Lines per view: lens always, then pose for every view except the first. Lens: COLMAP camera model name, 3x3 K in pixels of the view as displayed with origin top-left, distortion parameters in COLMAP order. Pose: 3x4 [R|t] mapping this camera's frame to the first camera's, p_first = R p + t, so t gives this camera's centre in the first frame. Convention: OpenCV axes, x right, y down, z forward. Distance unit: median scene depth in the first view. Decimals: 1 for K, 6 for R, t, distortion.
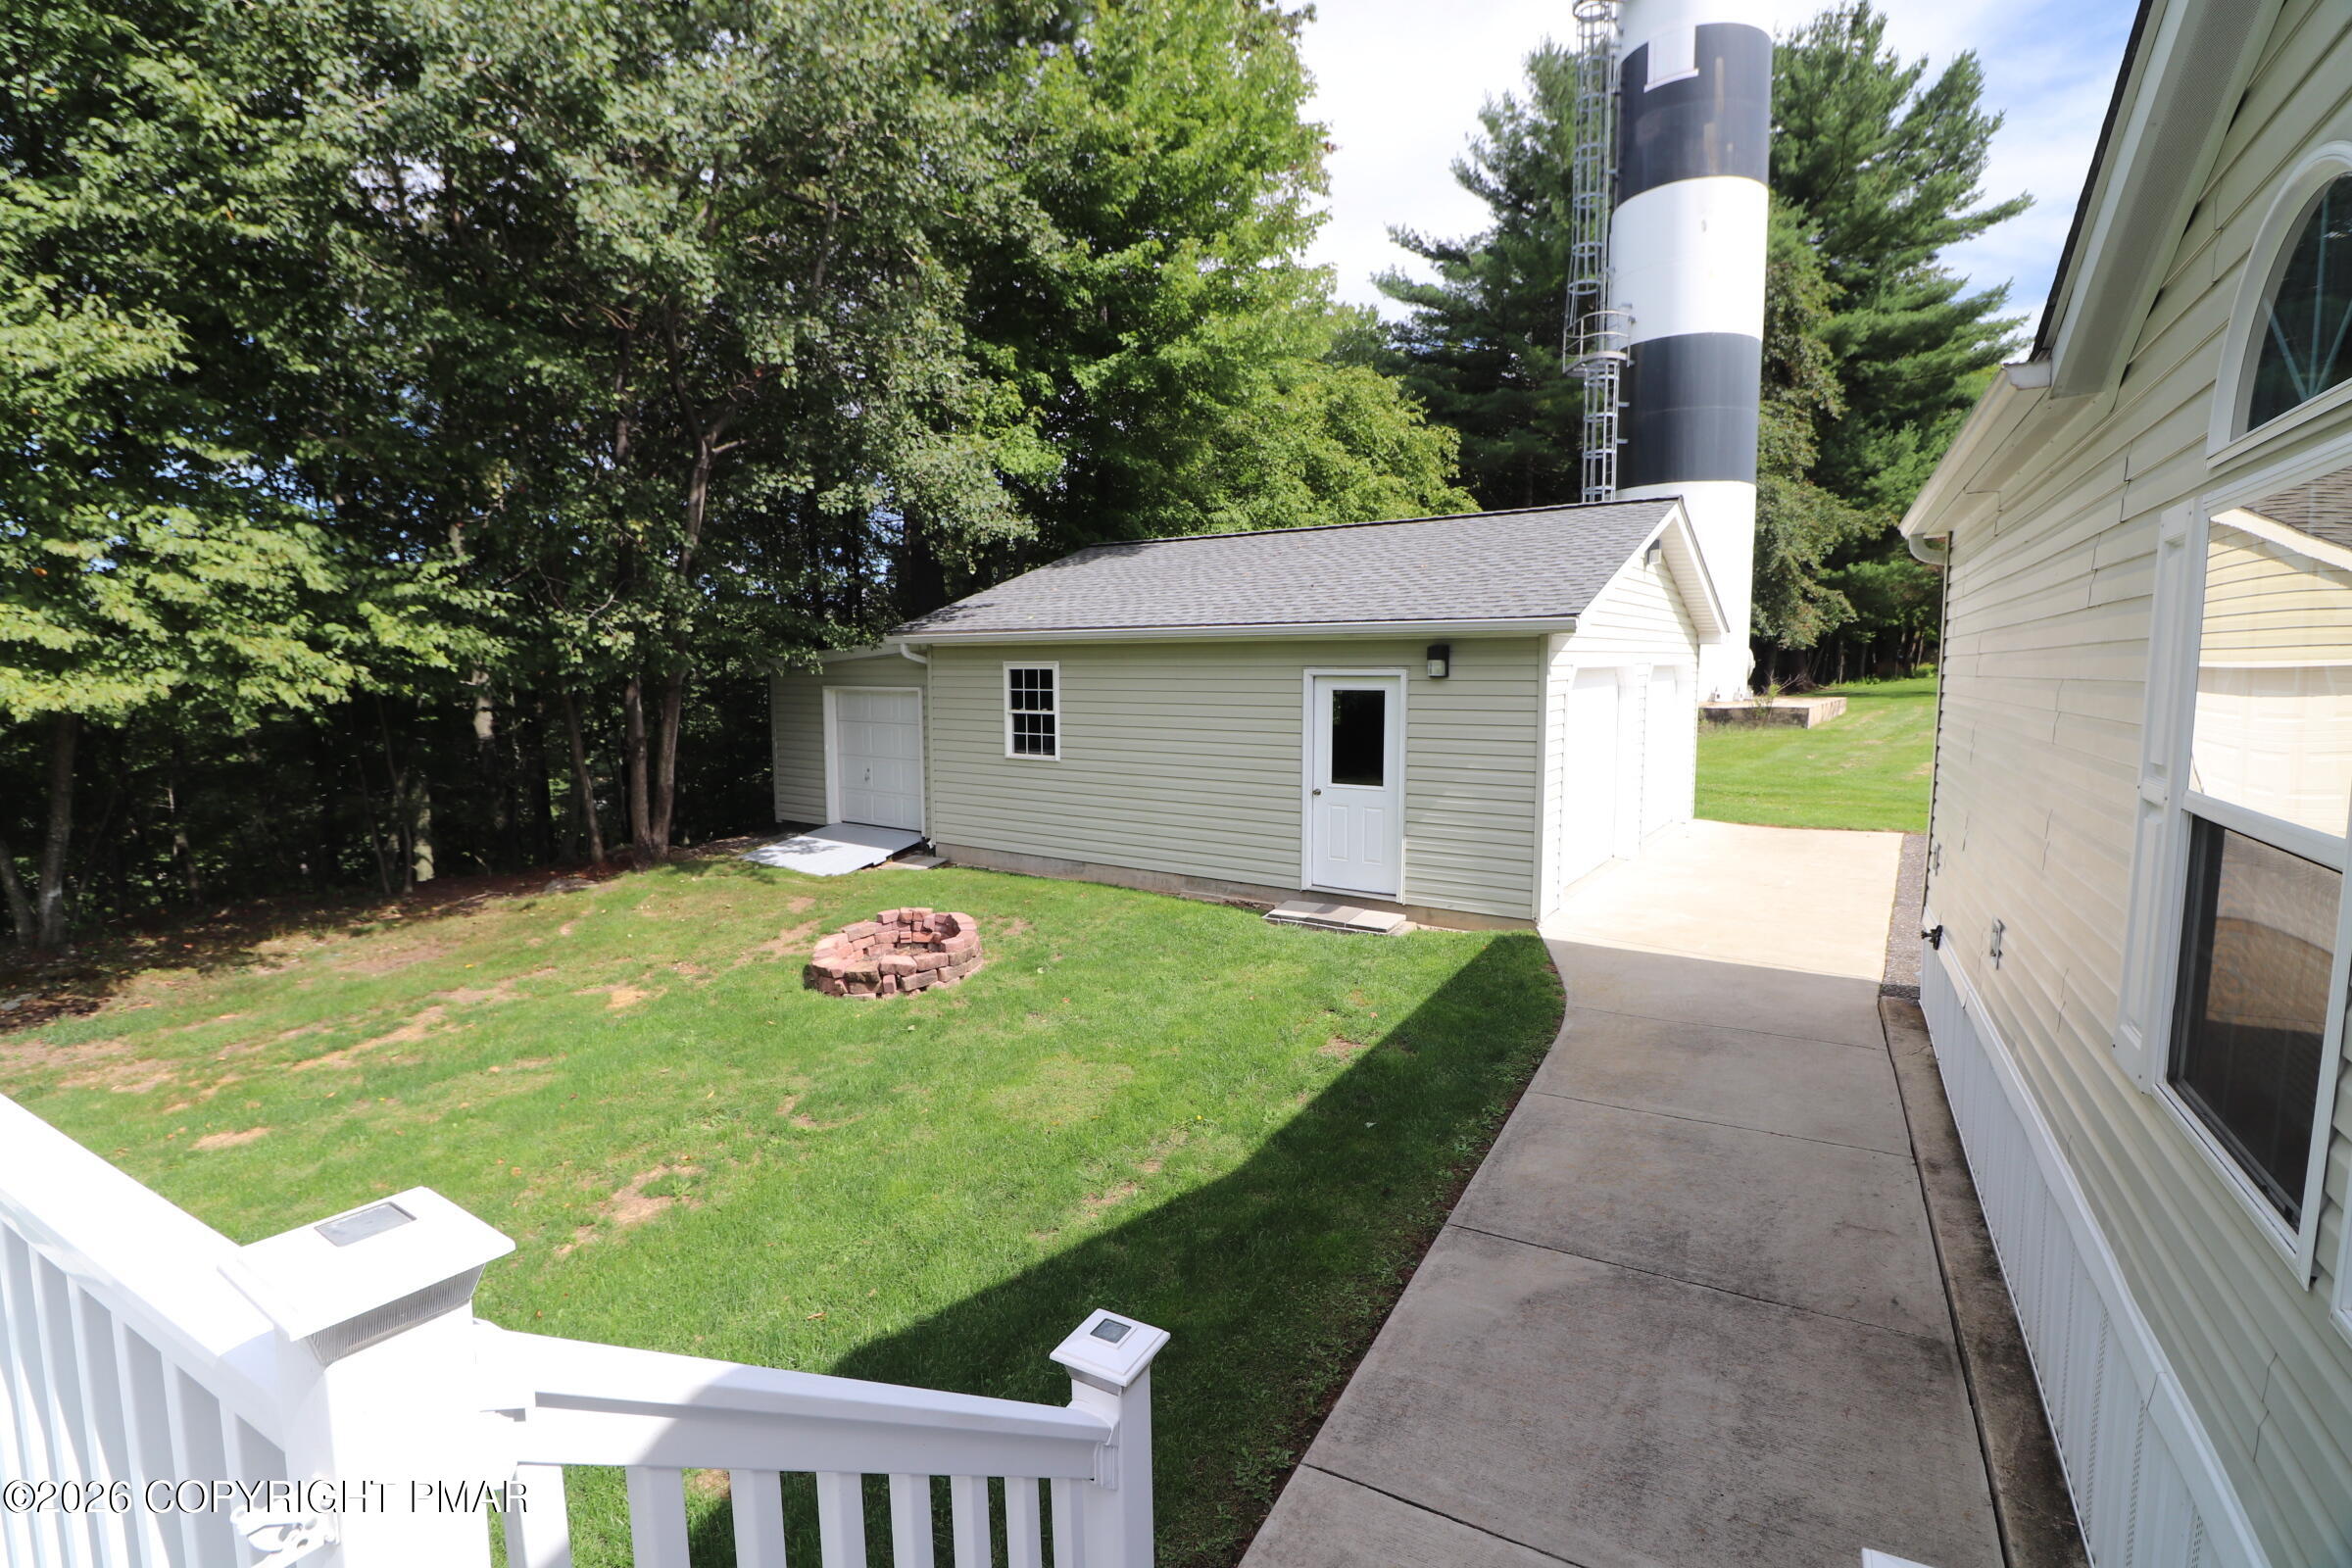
lens RADIAL K [[1086.9, 0, 1146.3], [0, 1086.9, 781.7], [0, 0, 1]] dist [0.000507, -0.010944]
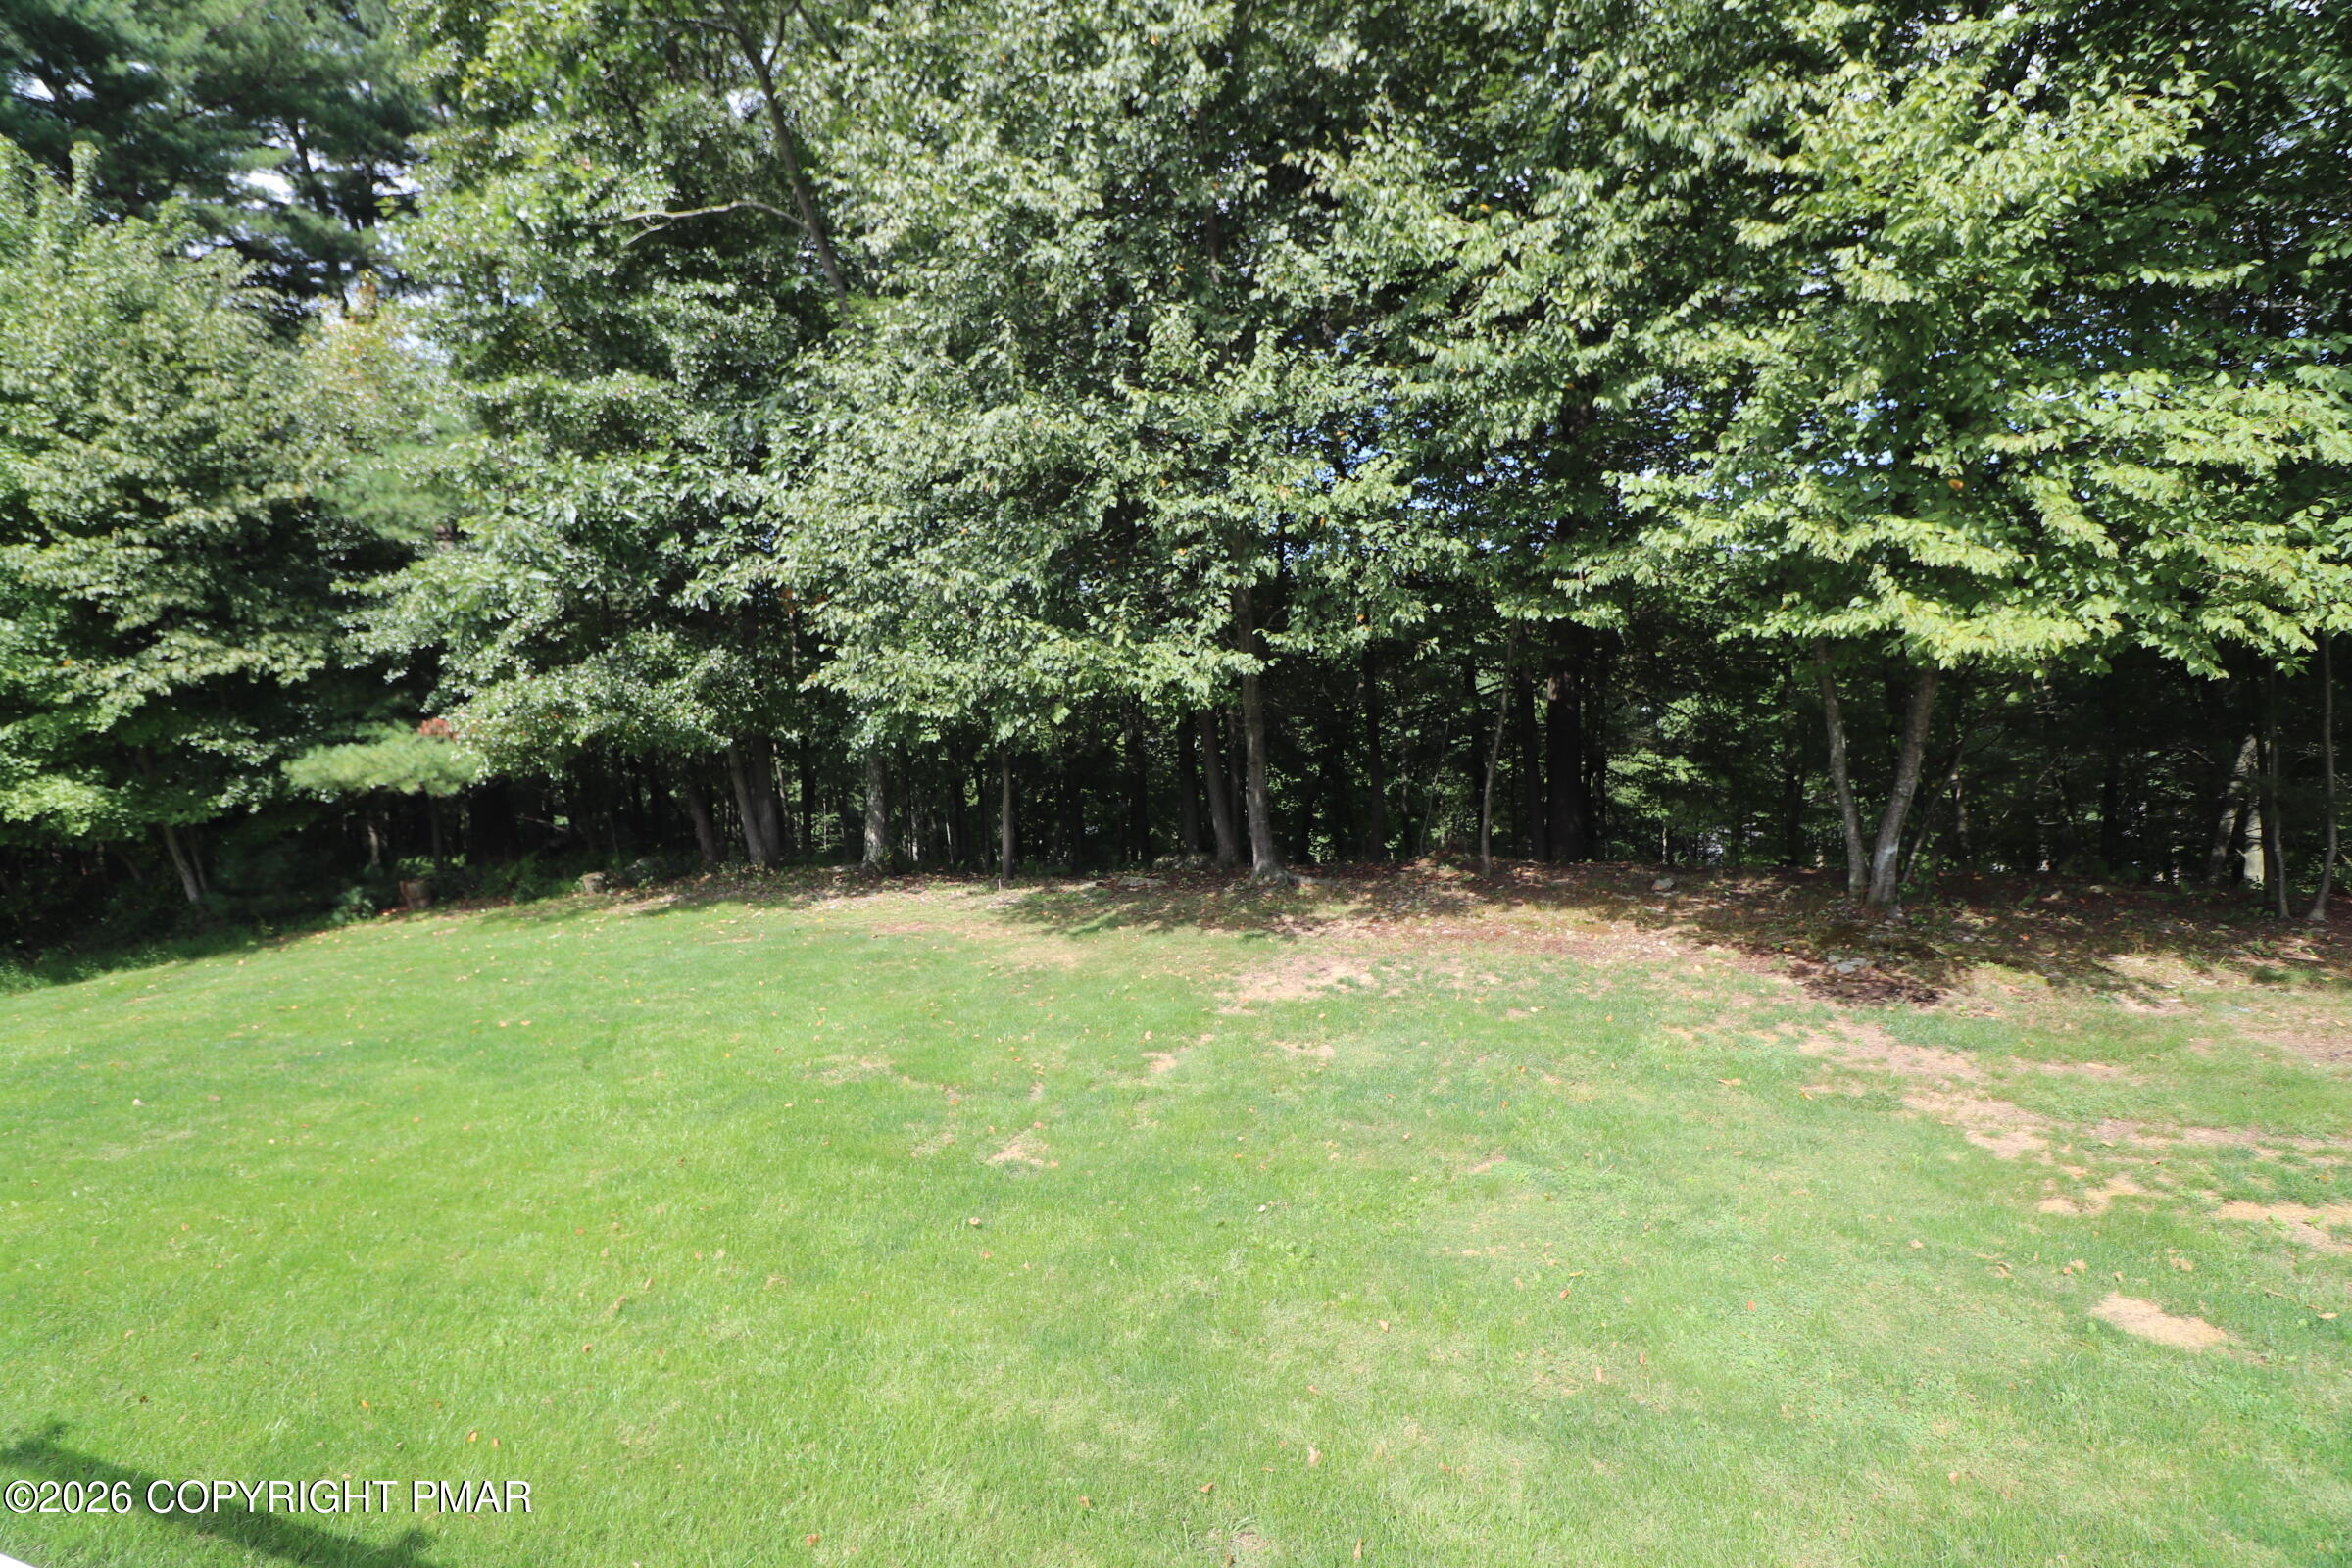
lens RADIAL K [[1094.1, 0, 1163.6], [0, 1094.1, 779.6], [0, 0, 1]] dist [0.002802, -0.013821]
pose [[0.232067, 0.115705, -0.965794, -0.243965], [-0.060797, 0.992684, 0.104318, -0.014250], [0.970798, 0.034508, 0.237404, 0.155550]]
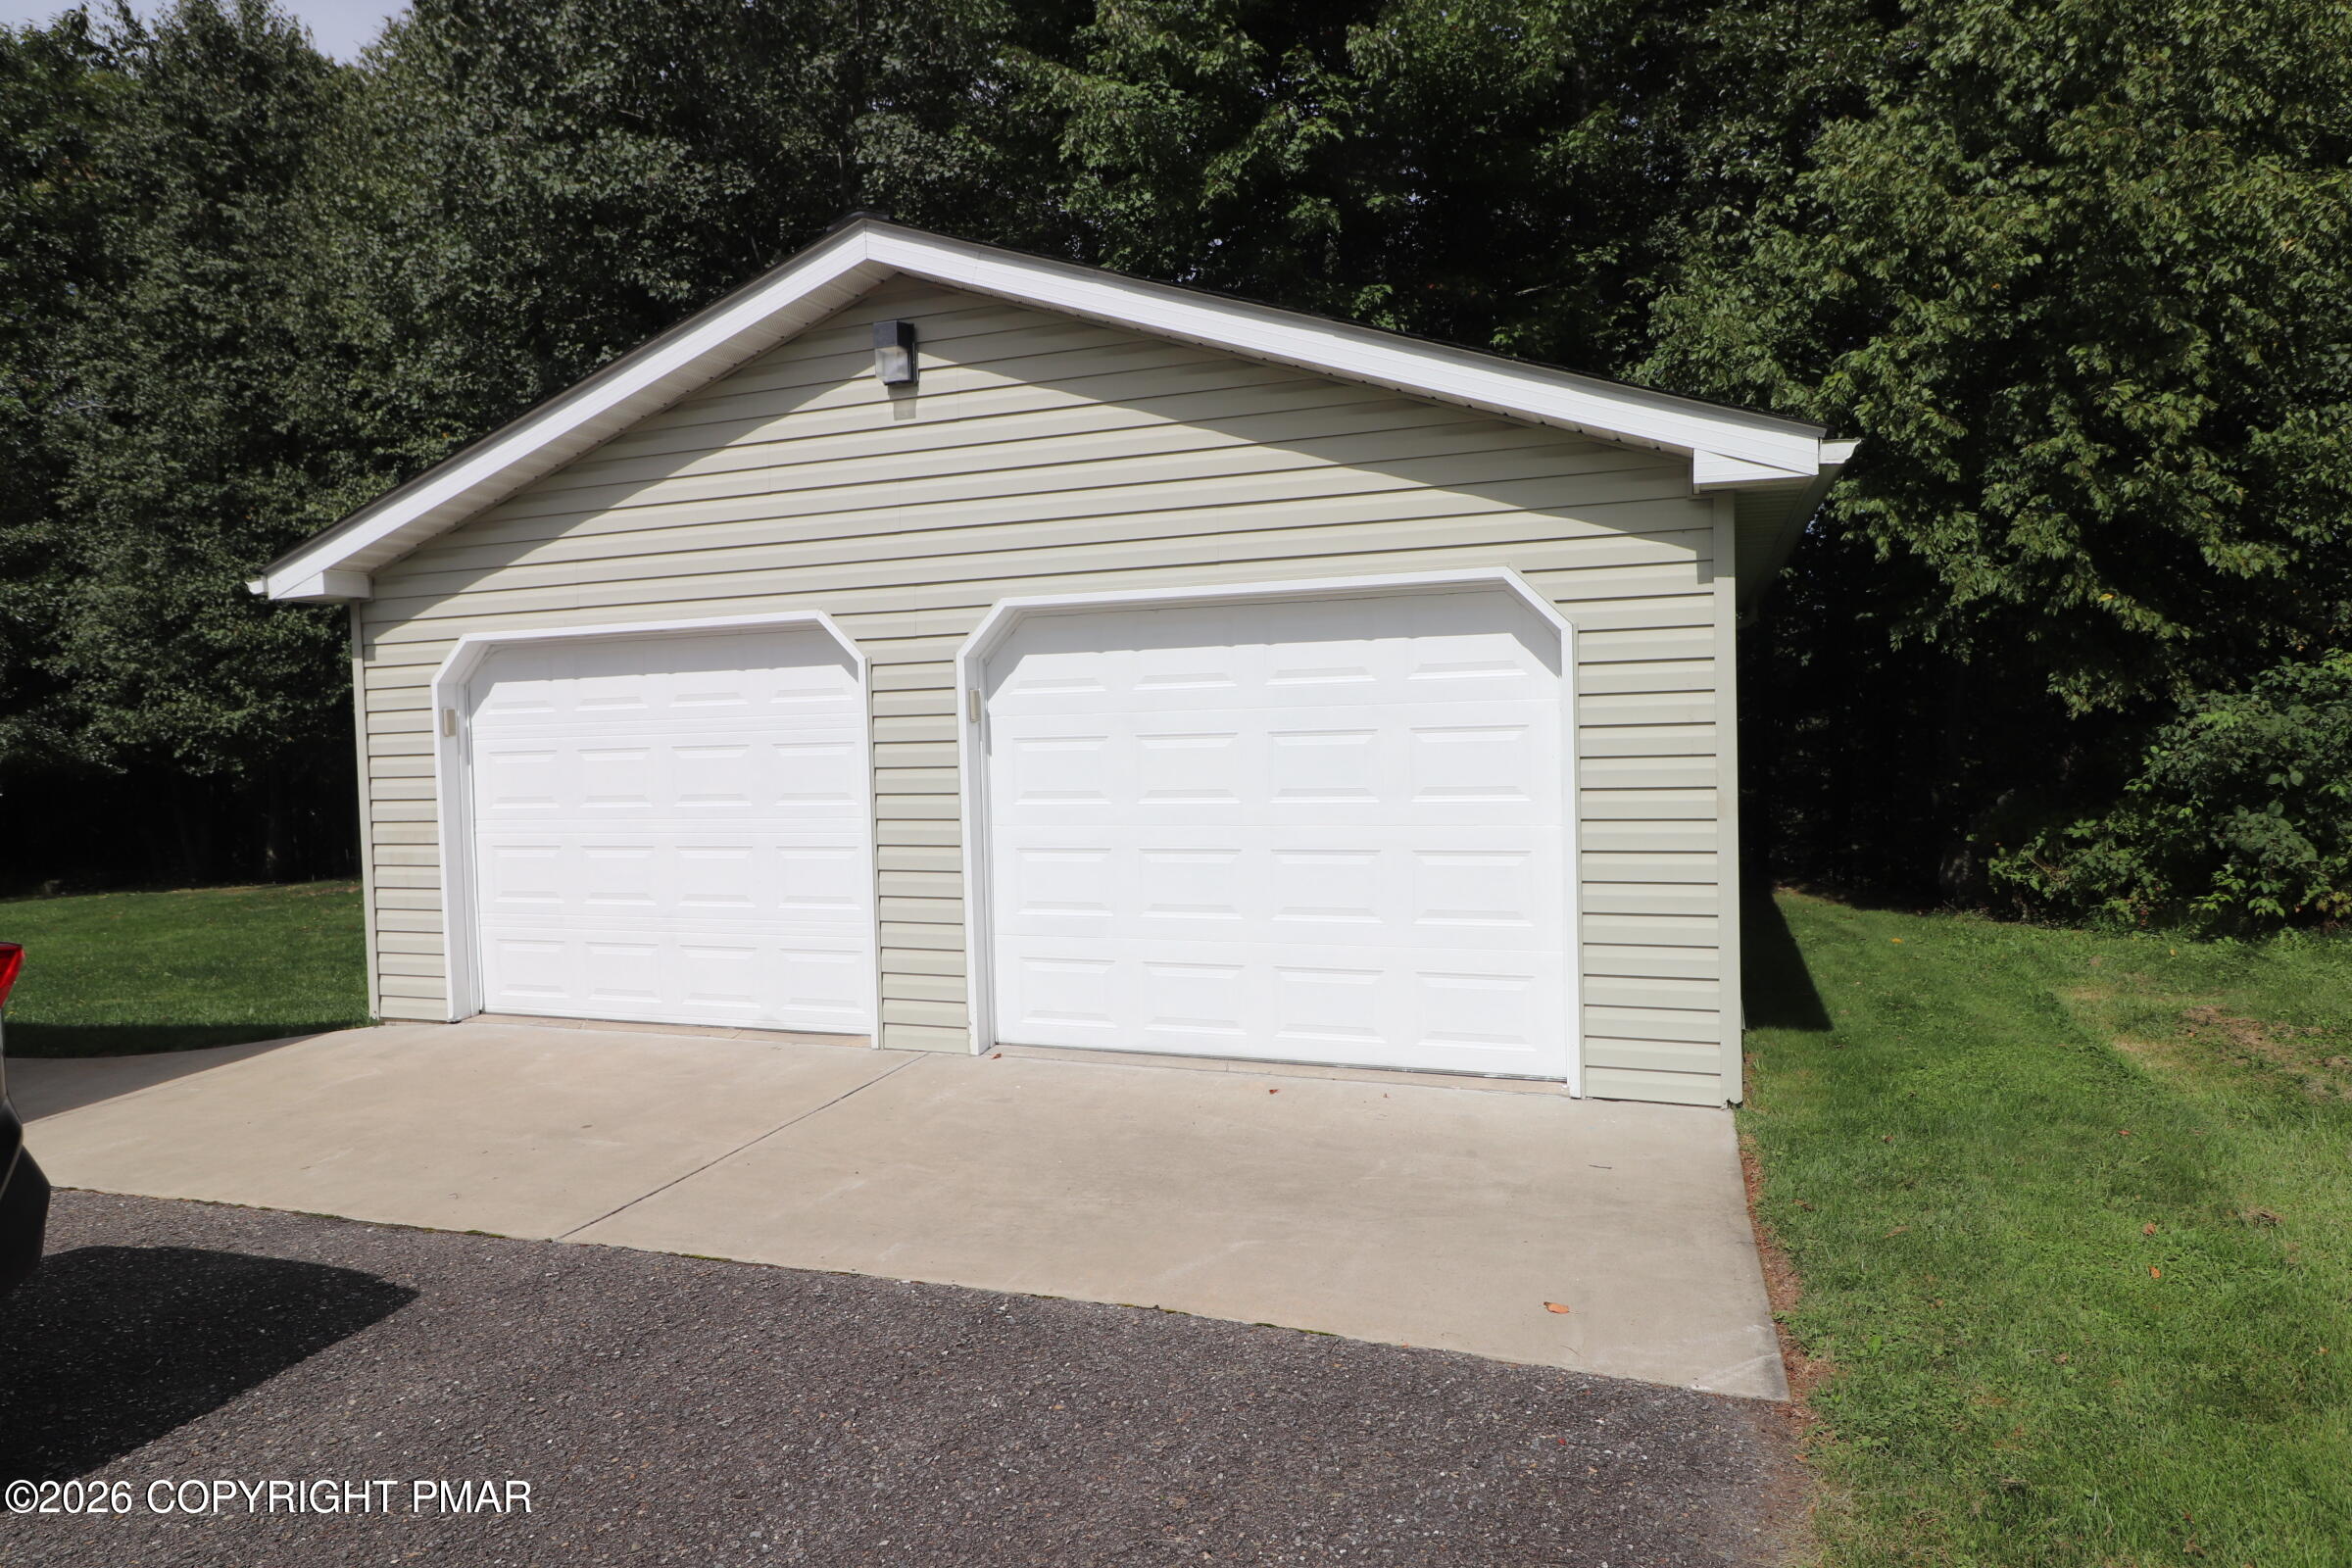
lens RADIAL K [[1381.7, 0, 1176.0], [0, 1381.7, 784.0], [0, 0, 1]] dist [0.007290, -0.009351]
pose [[0.269821, 0.038404, -0.962144, 1.131185], [-0.079779, 0.996661, 0.017409, -0.053220], [0.959600, 0.072062, 0.271984, 1.060061]]
